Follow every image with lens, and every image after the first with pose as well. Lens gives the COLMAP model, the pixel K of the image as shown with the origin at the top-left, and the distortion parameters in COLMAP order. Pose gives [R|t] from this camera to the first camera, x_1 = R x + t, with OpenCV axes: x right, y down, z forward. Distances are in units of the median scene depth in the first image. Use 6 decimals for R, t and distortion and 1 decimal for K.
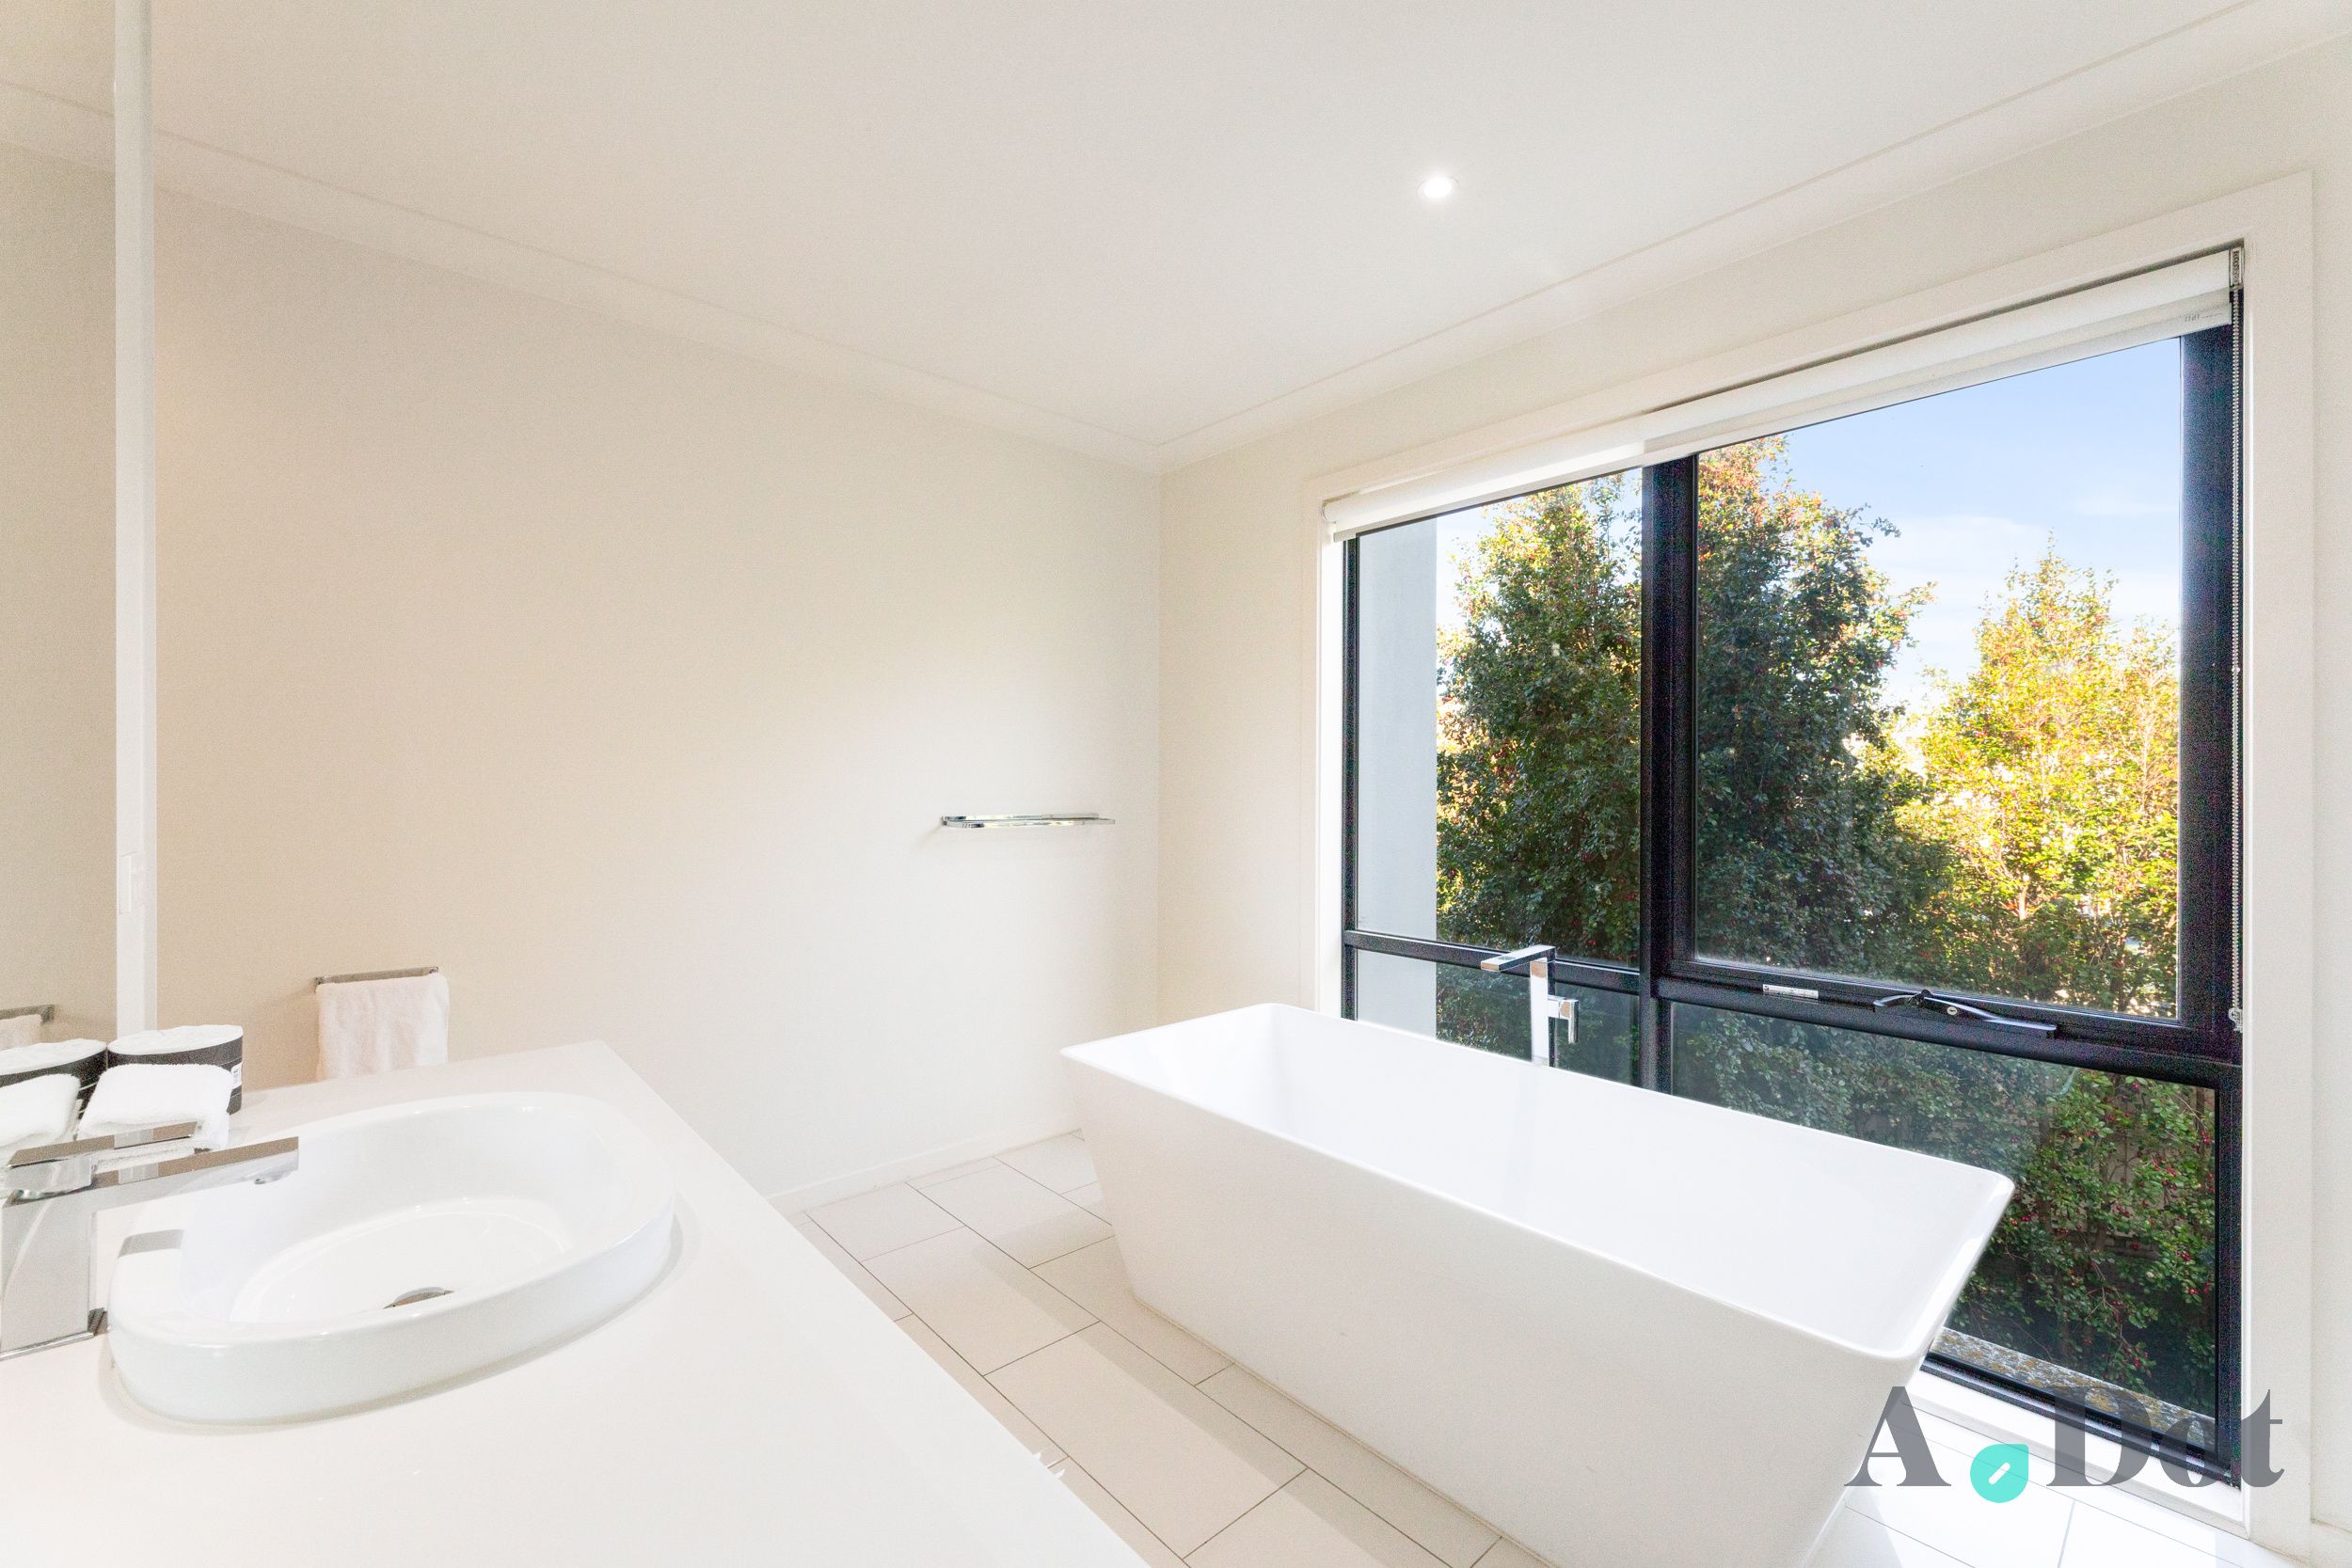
lens RADIAL K [[963.6, 0, 1173.6], [0, 963.6, 780.8], [0, 0, 1]] dist [0.003356, -0.000502]
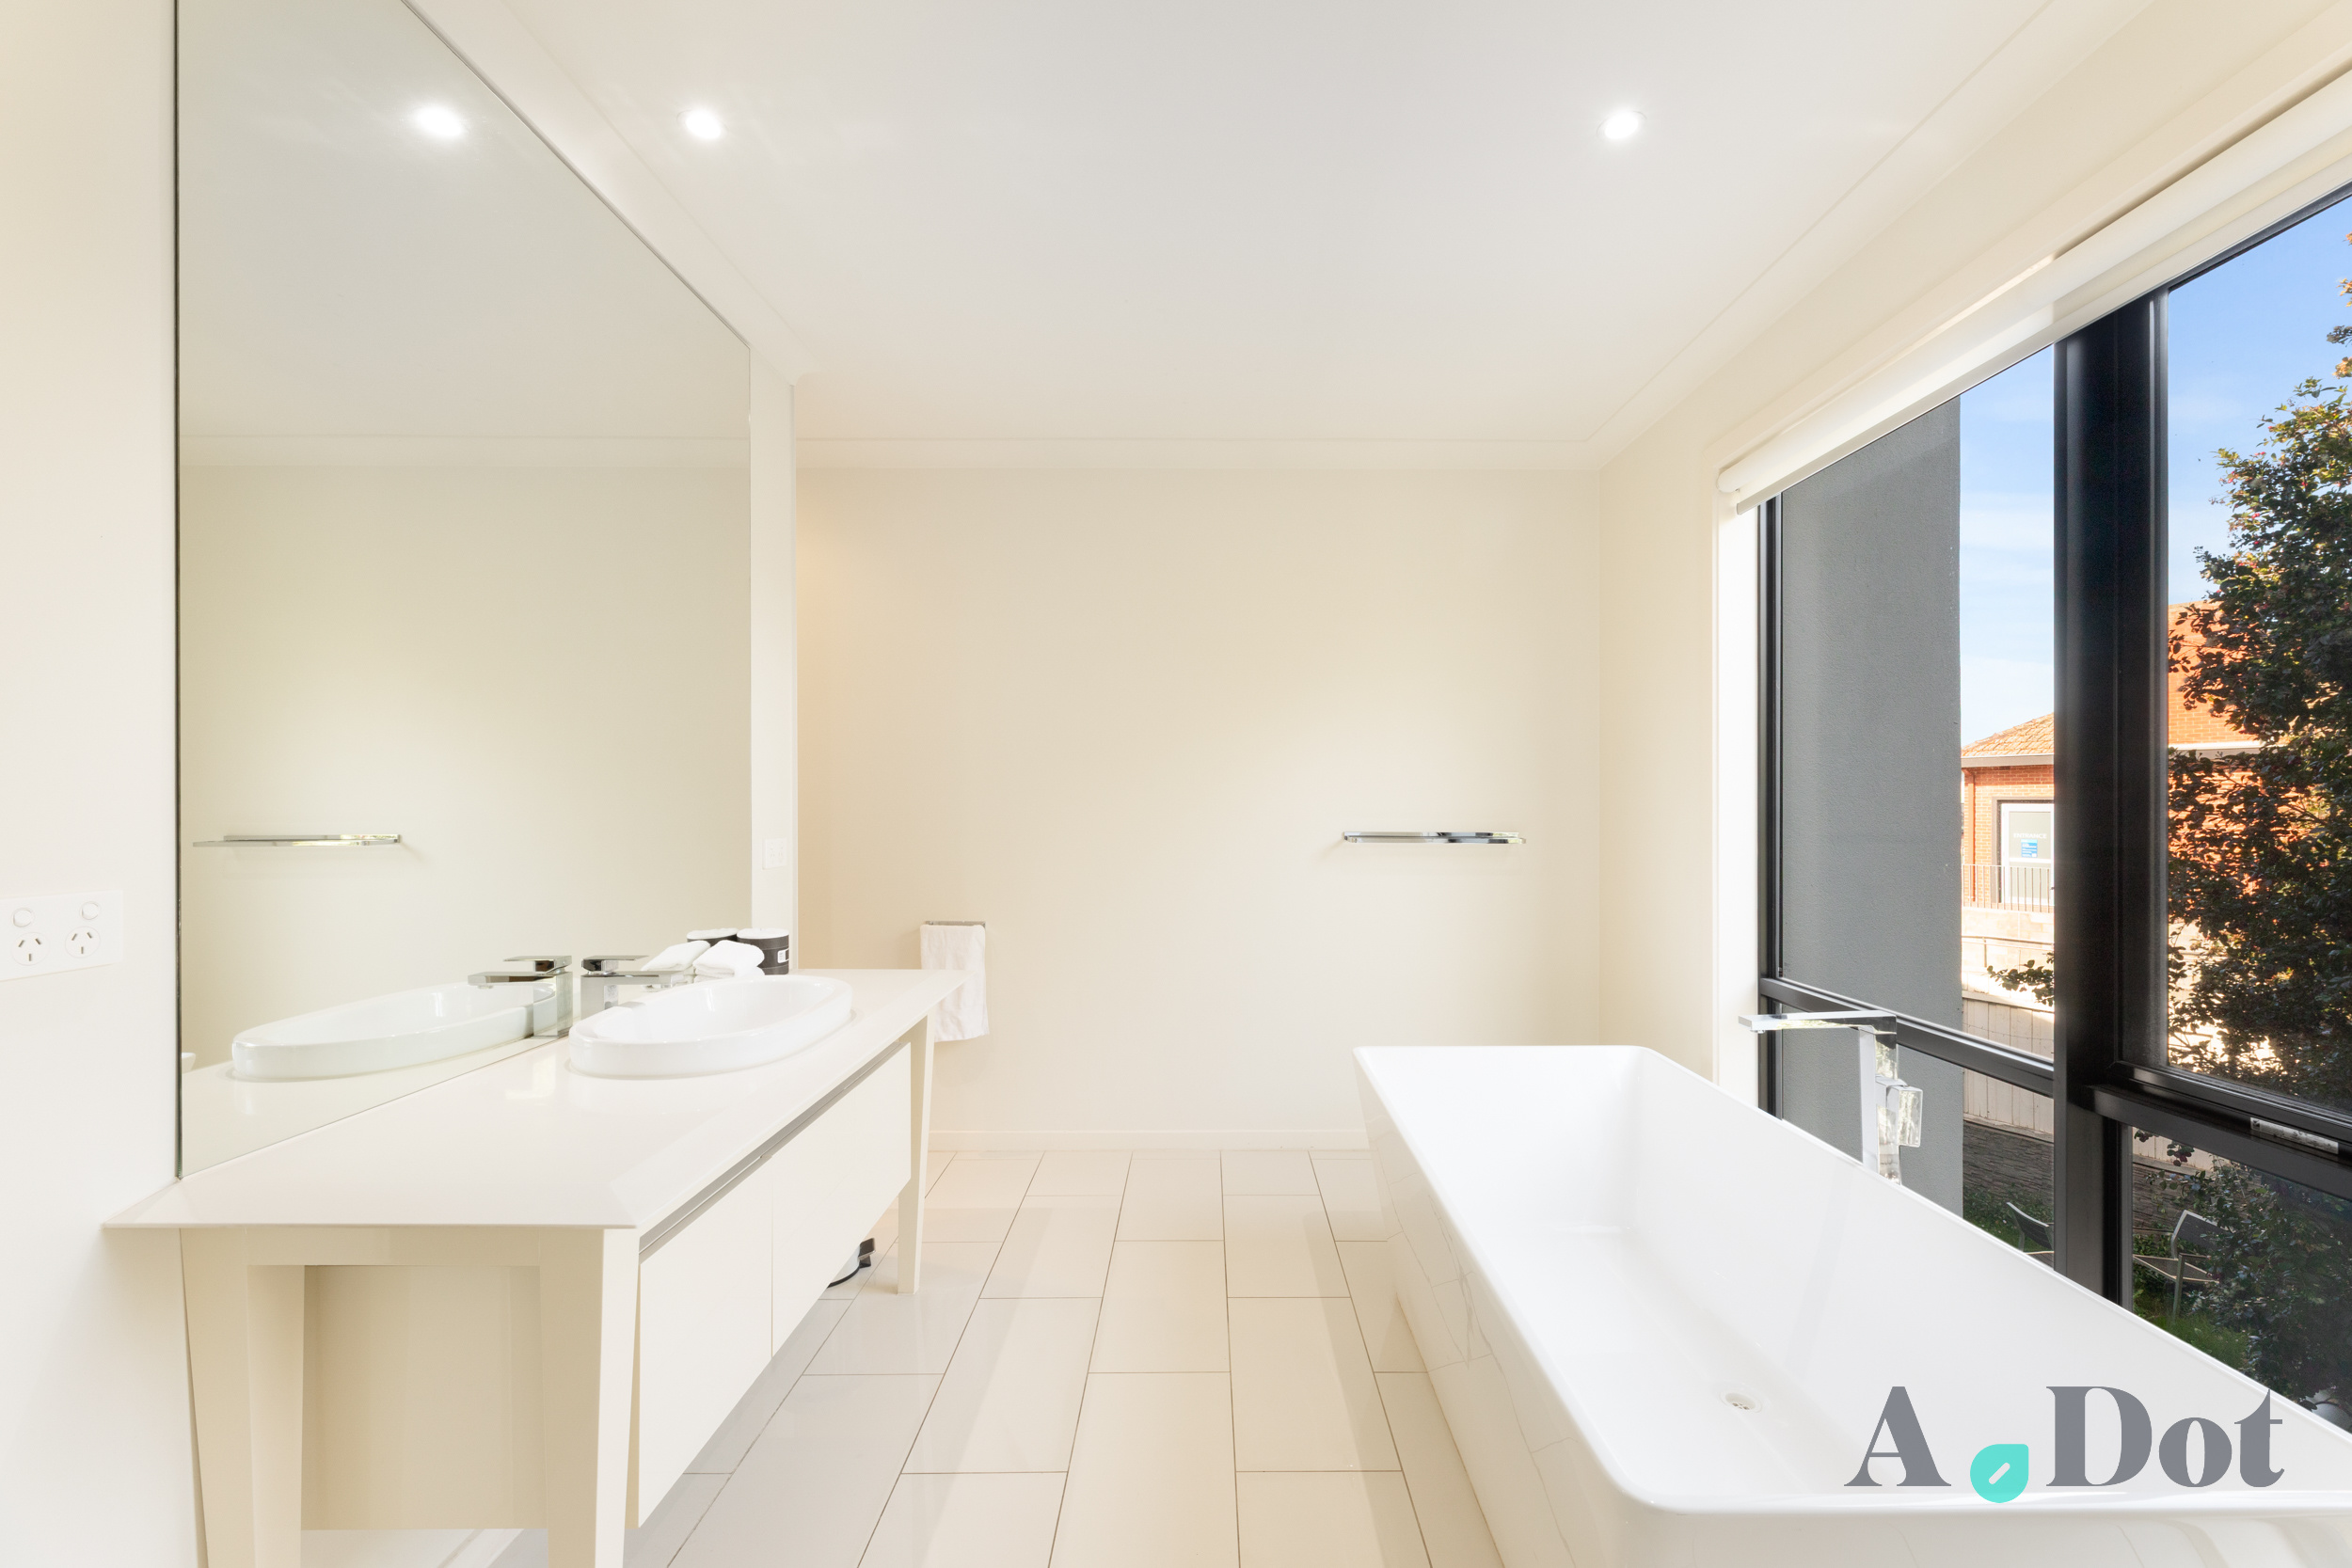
lens RADIAL K [[963.6, 0, 1177.5], [0, 963.6, 799.8], [0, 0, 1]] dist [0.003356, -0.000502]
pose [[0.734358, -0.004299, -0.678749, 0.376860], [0.007076, 0.999974, 0.001322, -0.003103], [0.678725, -0.005774, 0.734369, 0.050375]]
